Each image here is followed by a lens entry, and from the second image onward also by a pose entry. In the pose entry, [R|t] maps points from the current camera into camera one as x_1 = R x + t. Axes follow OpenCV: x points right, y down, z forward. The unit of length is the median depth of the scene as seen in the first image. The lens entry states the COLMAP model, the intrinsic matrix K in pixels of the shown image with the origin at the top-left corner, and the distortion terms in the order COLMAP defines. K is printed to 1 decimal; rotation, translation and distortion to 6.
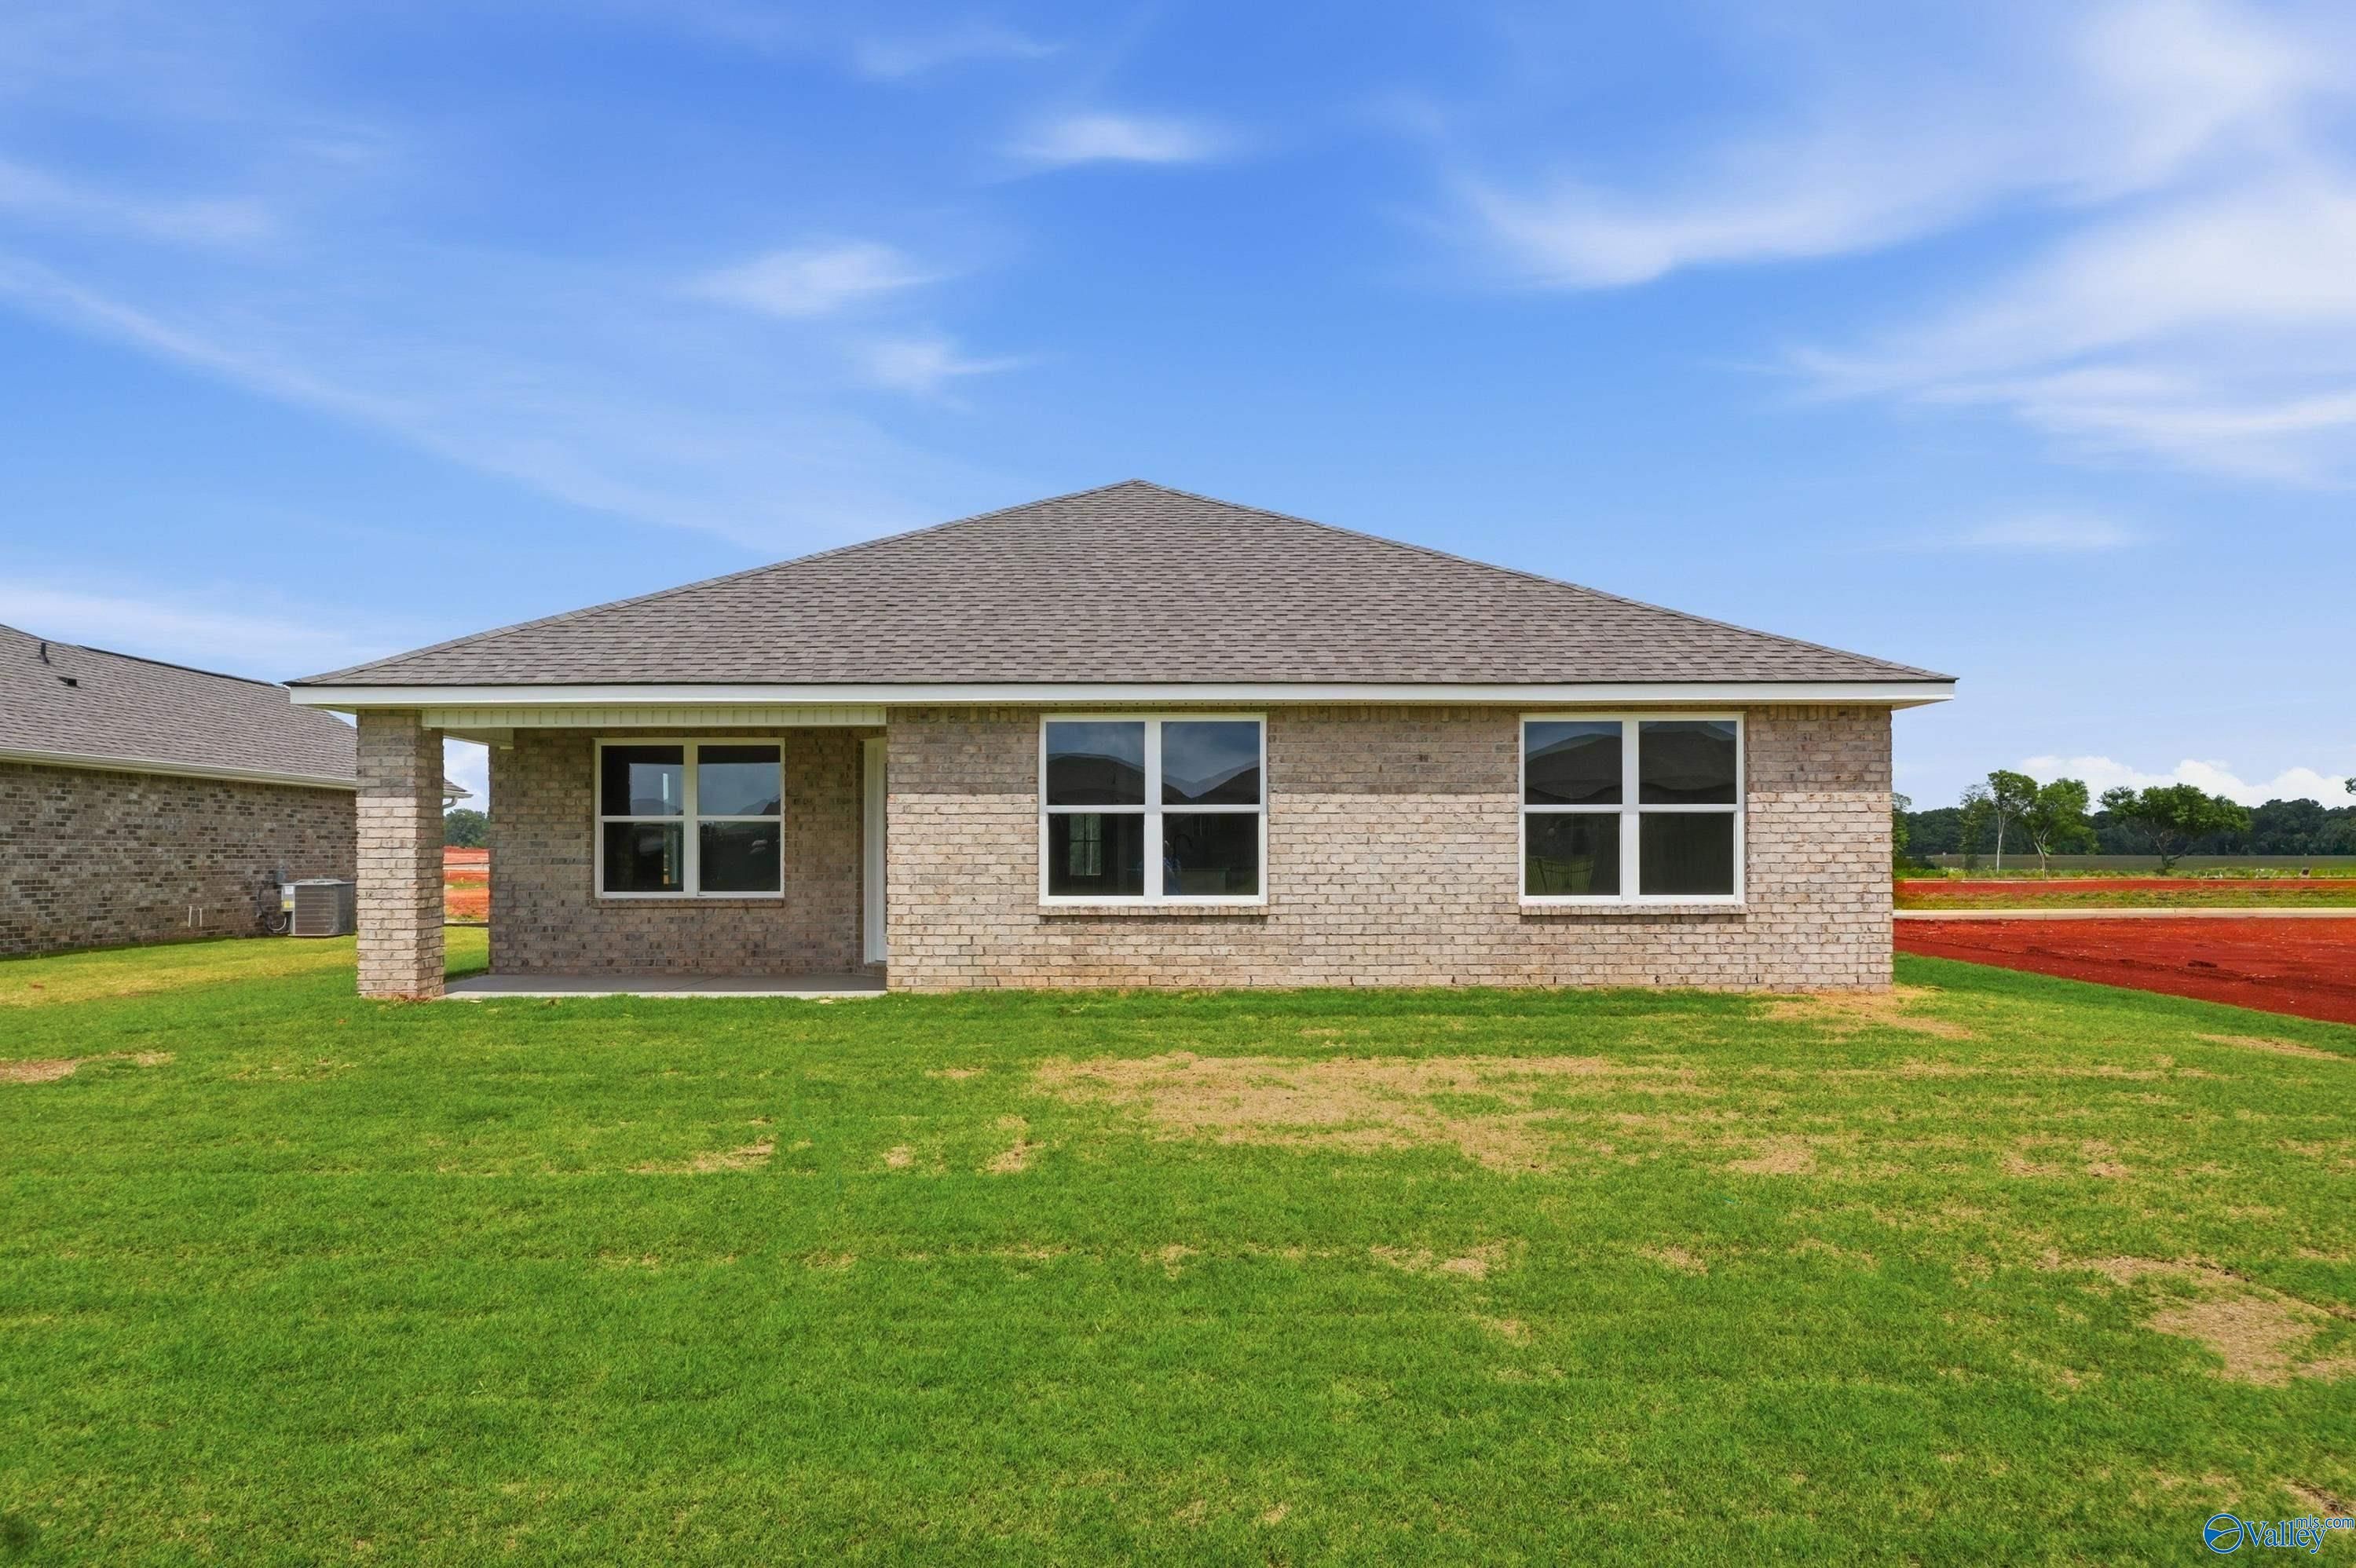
lens RADIAL K [[1491.6, 0, 1173.3], [0, 1491.6, 855.1], [0, 0, 1]] dist [0.000399, -0.000518]
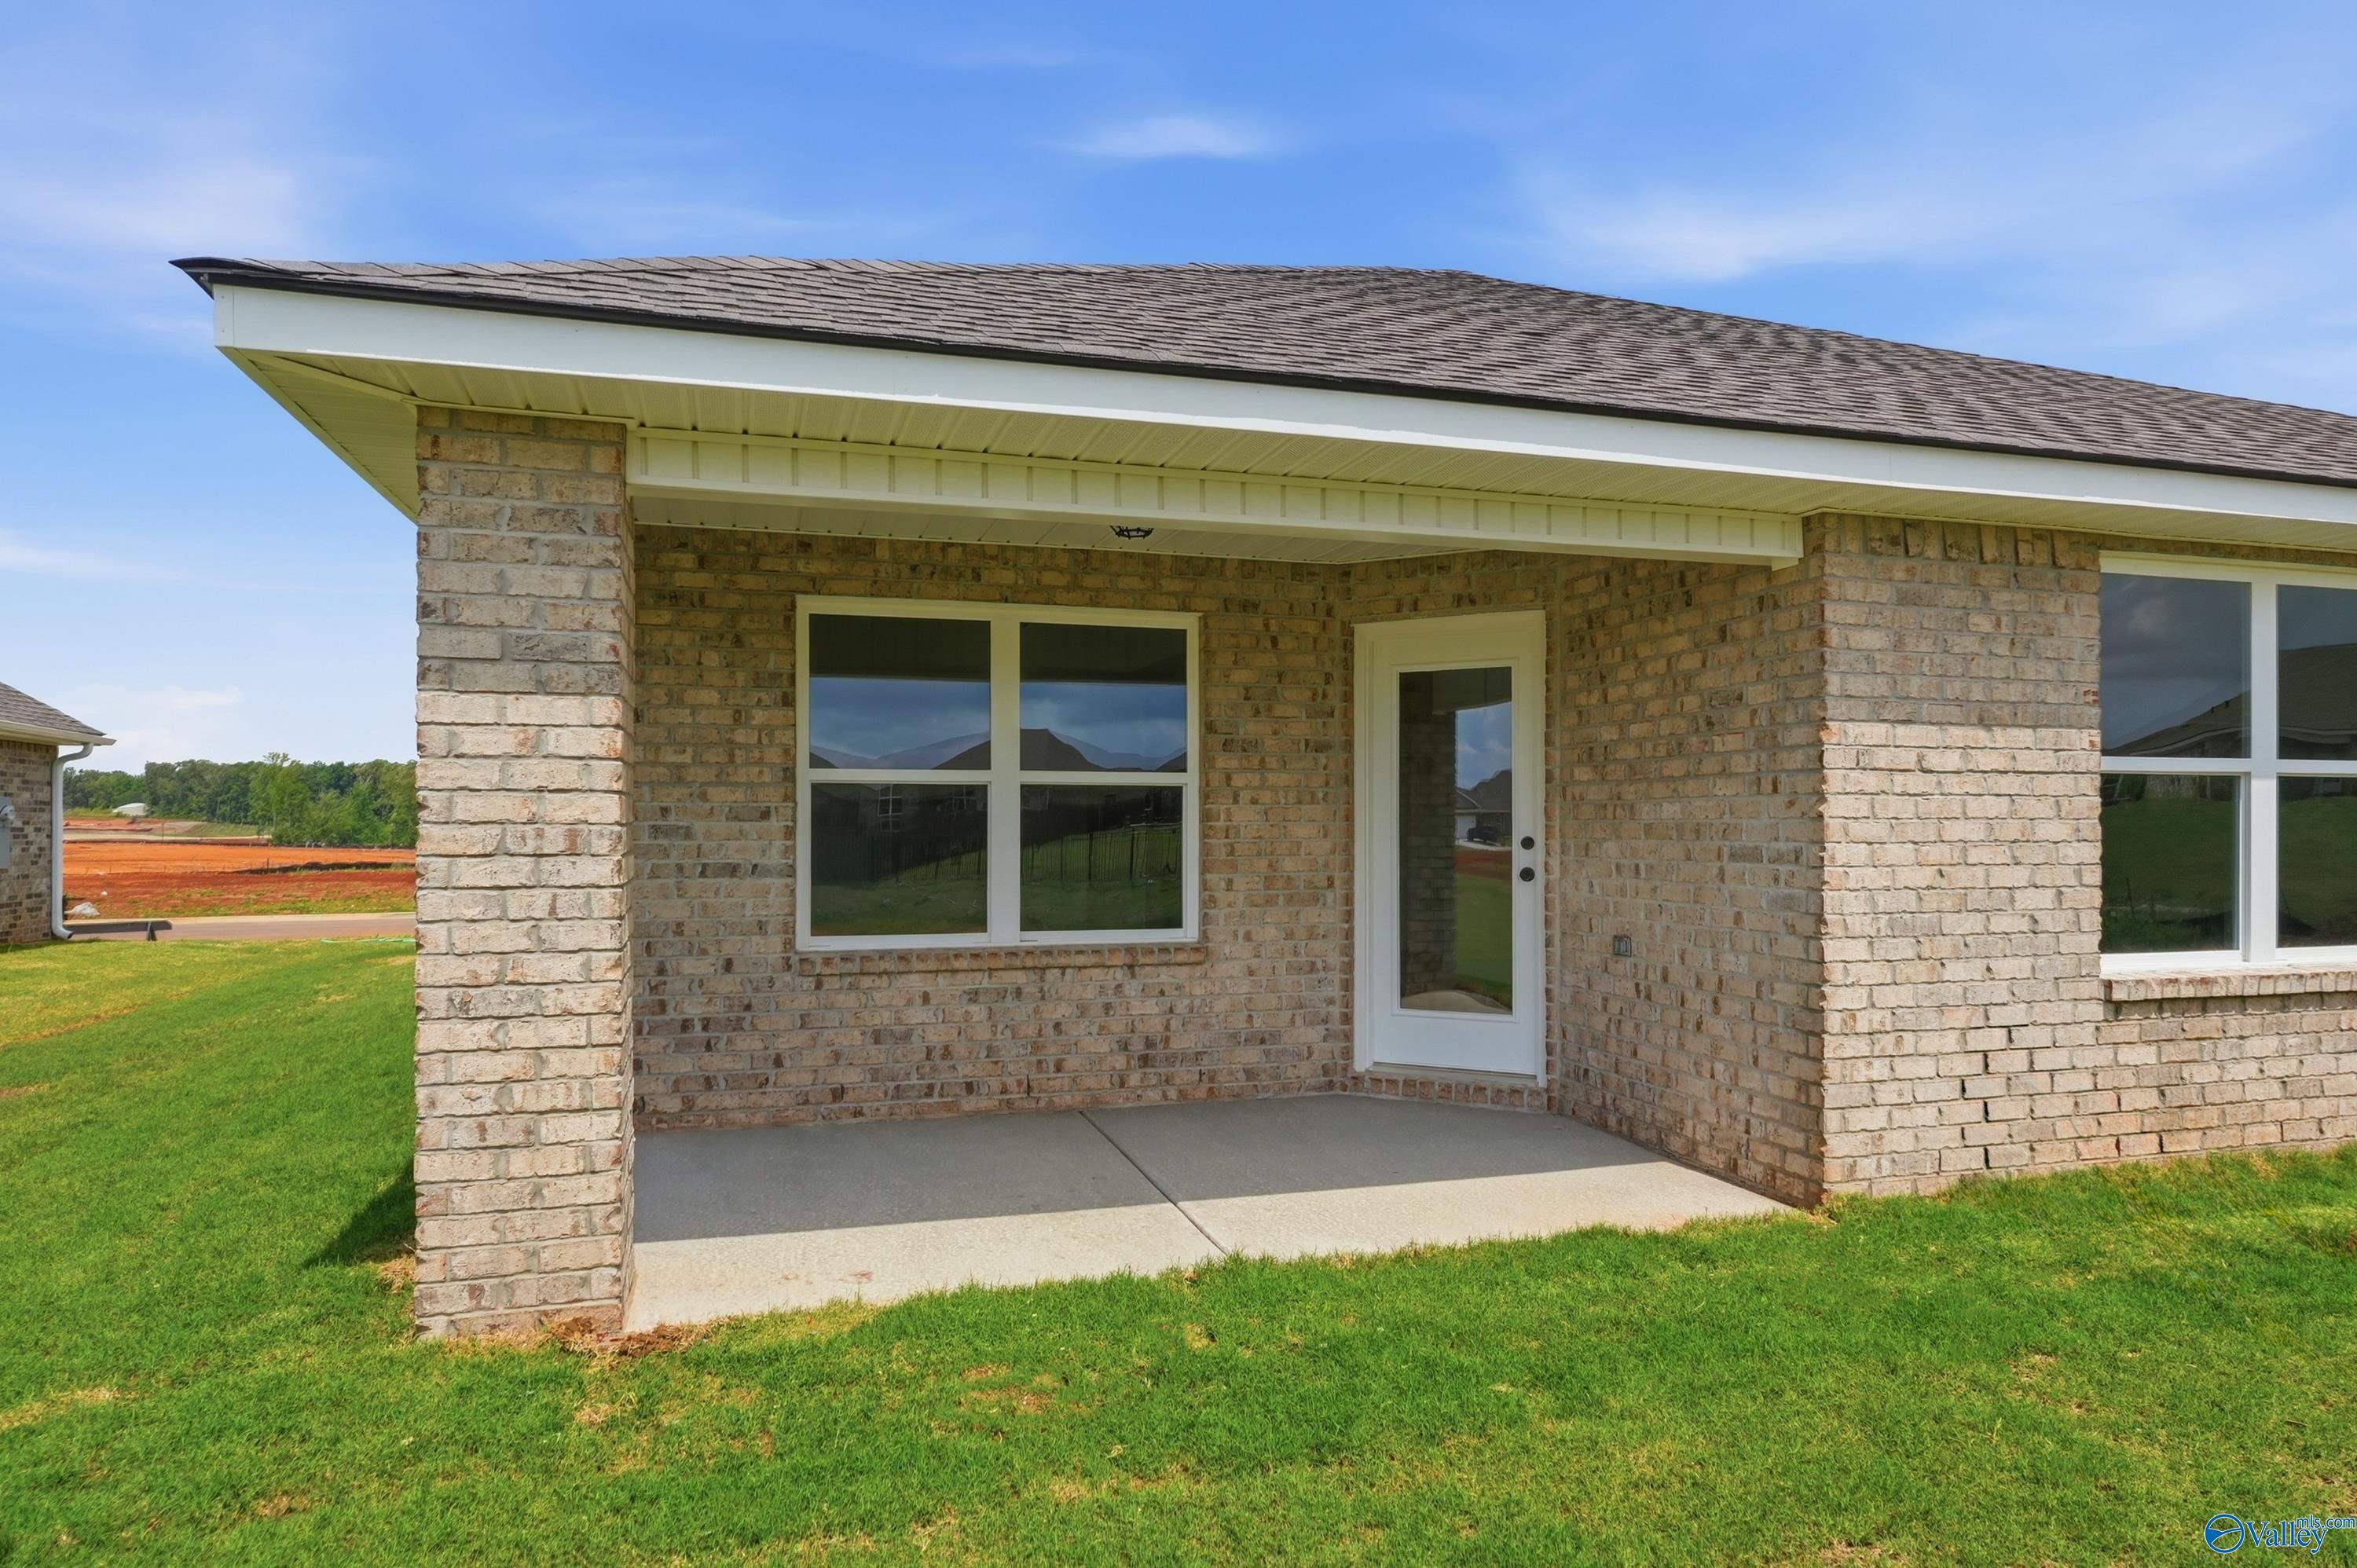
lens RADIAL K [[1395.9, 0, 1167.5], [0, 1395.9, 819.4], [0, 0, 1]] dist [-0.001262, -0.000437]
pose [[0.960113, 0.004210, 0.279581, -0.475250], [-0.003105, 0.999986, -0.004395, -0.011299], [-0.279595, 0.003351, 0.960112, 0.674061]]
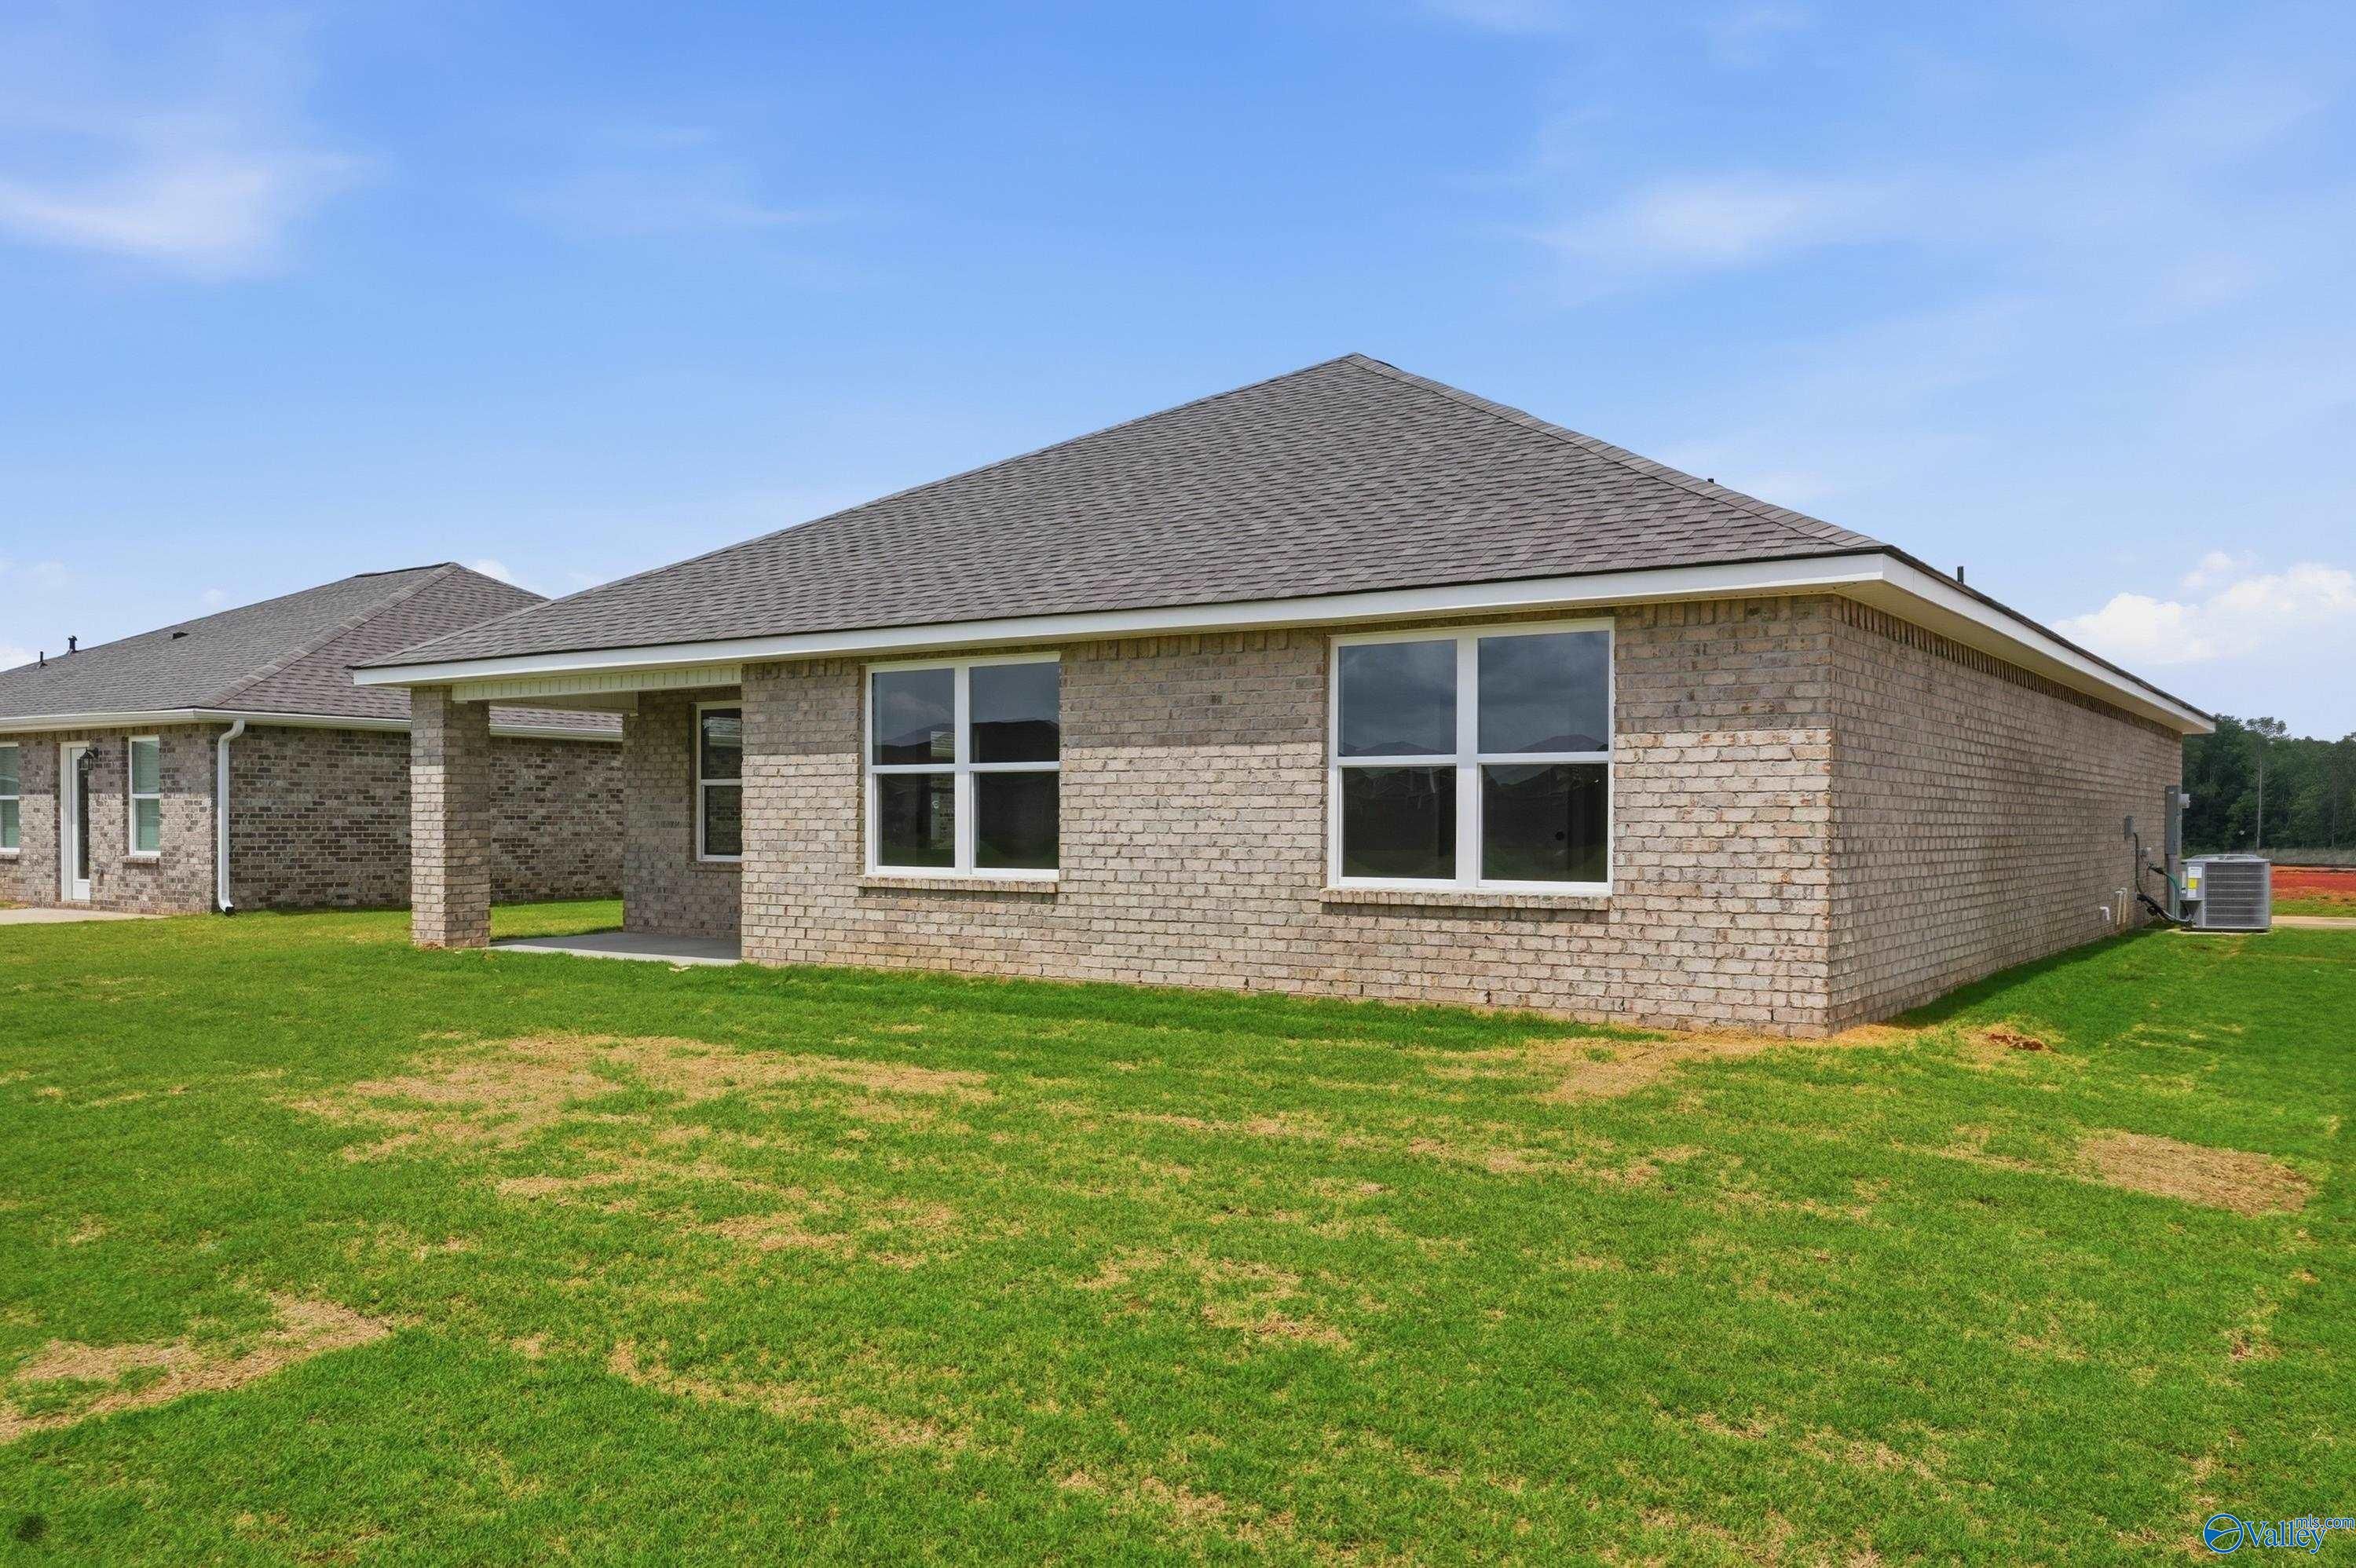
lens RADIAL K [[1842.3, 0, 1175.1], [0, 1842.3, 861.5], [0, 0, 1]] dist [0.002234, 0.001718]
pose [[0.823794, 0.017173, -0.566629, 0.702946], [-0.003931, 0.999690, 0.024583, -0.003365], [0.566876, -0.018024, 0.823606, 0.184147]]
